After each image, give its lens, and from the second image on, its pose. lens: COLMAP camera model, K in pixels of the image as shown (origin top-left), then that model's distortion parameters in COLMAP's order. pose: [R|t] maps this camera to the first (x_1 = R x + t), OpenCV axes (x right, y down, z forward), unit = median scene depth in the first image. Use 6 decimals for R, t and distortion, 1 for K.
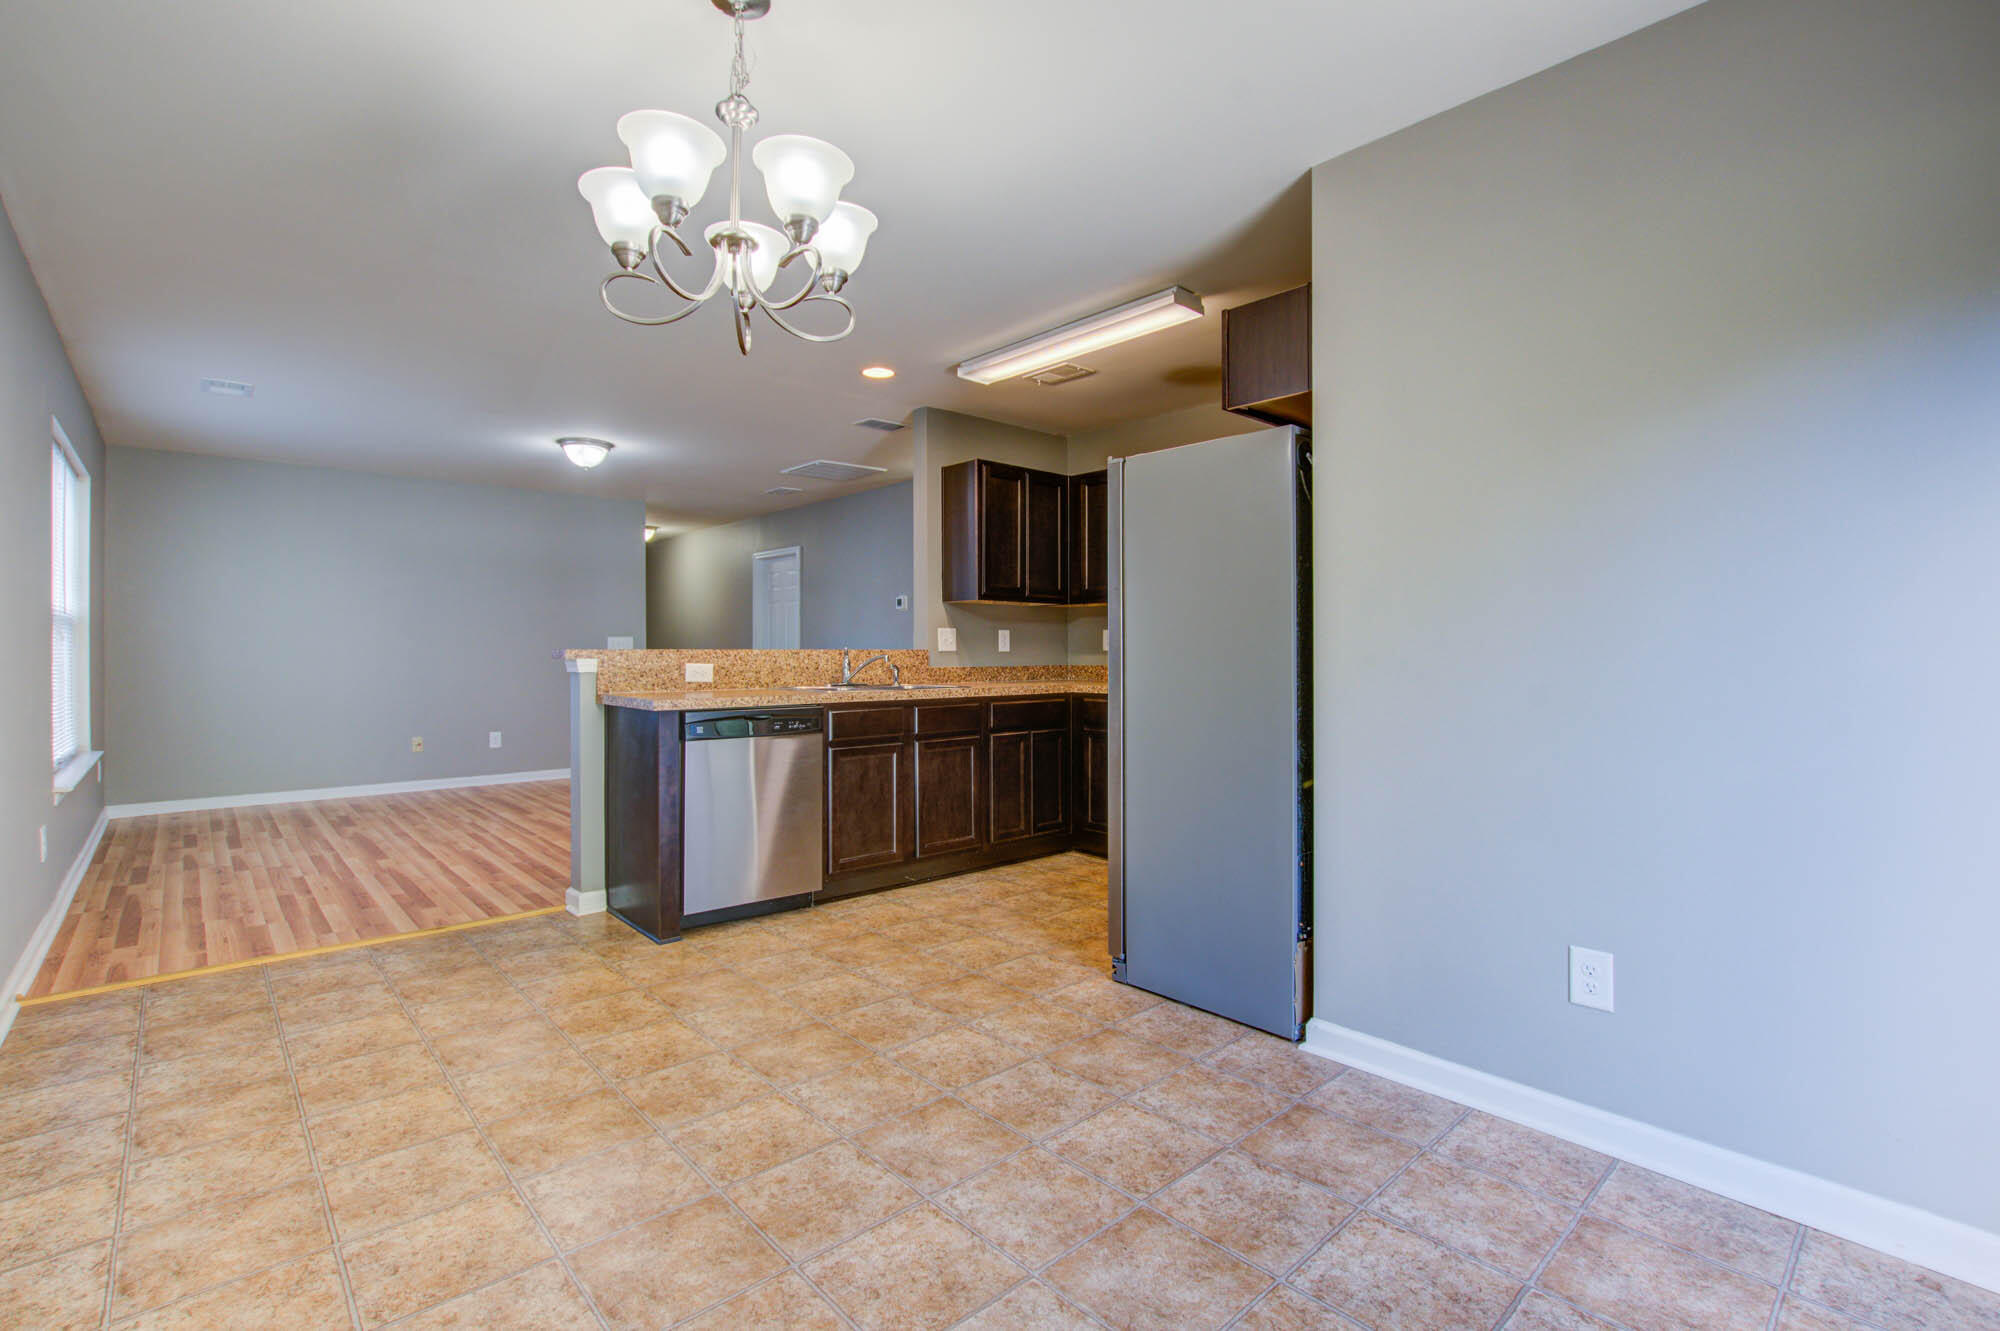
lens RADIAL K [[936.2, 0, 1044.0], [0, 936.2, 663.0], [0, 0, 1]] dist [-0.023918, 0.003457]
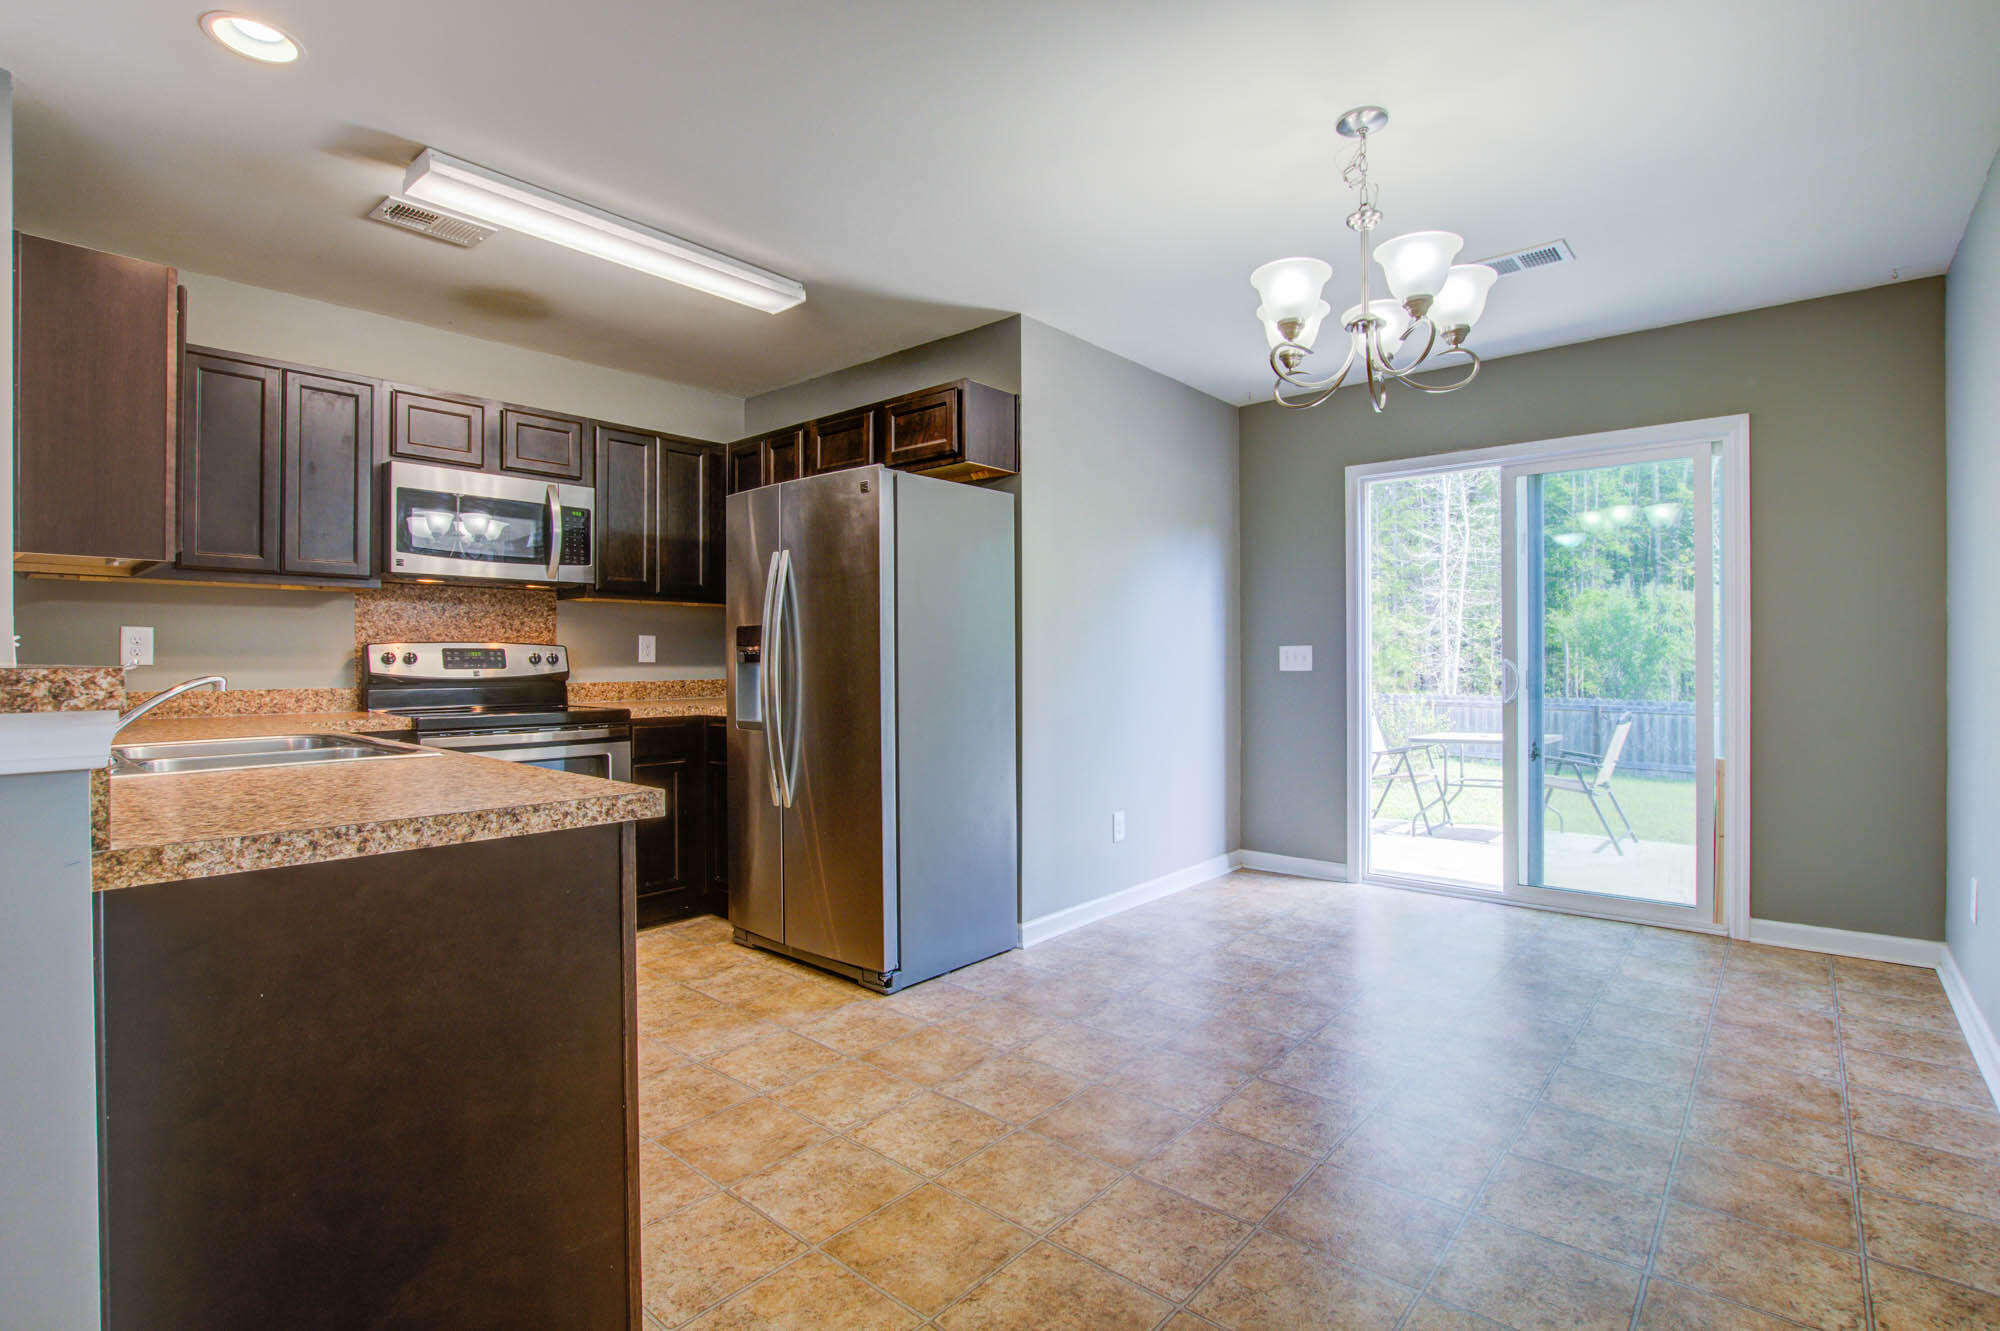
lens RADIAL K [[936.2, 0, 1005.6], [0, 936.2, 665.1], [0, 0, 1]] dist [-0.023918, 0.003457]
pose [[-0.111715, -0.004659, 0.993729, -0.911693], [0.010932, 0.999923, 0.005917, -0.013401], [-0.993680, 0.011525, -0.111655, 0.975951]]
